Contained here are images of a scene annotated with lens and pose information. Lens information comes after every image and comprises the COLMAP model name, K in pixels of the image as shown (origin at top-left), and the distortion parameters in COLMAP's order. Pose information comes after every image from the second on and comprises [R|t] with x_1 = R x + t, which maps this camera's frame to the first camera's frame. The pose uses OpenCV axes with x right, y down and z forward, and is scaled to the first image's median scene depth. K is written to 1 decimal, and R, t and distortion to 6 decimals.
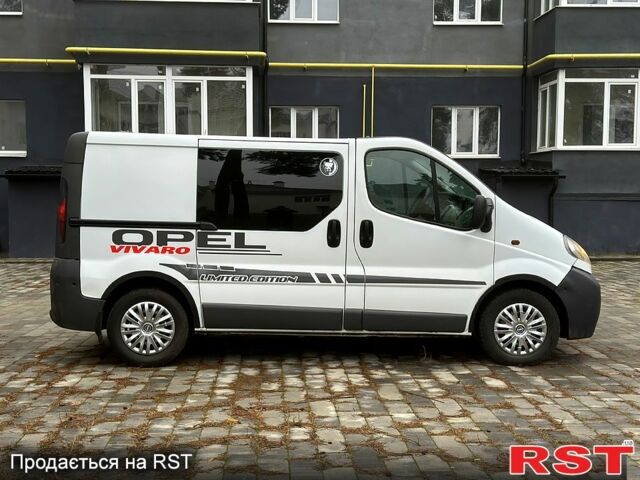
lens RADIAL K [[891.0, 0, 319.9], [0, 891.0, 242.2], [0, 0, 1]] dist [0.131224, 0.000000]
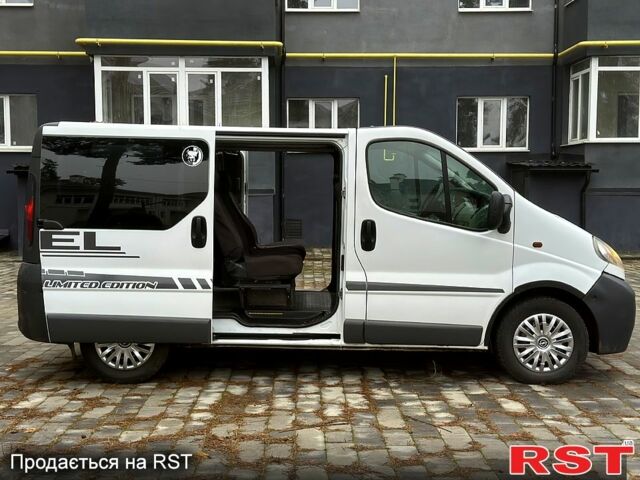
lens RADIAL K [[891.0, 0, 319.1], [0, 891.0, 237.9], [0, 0, 1]] dist [0.131224, 0.000000]
pose [[0.999352, -0.000395, -0.035987, 0.034969], [0.000425, 1.000000, 0.000814, -0.007530], [0.035987, -0.000829, 0.999352, 0.107673]]
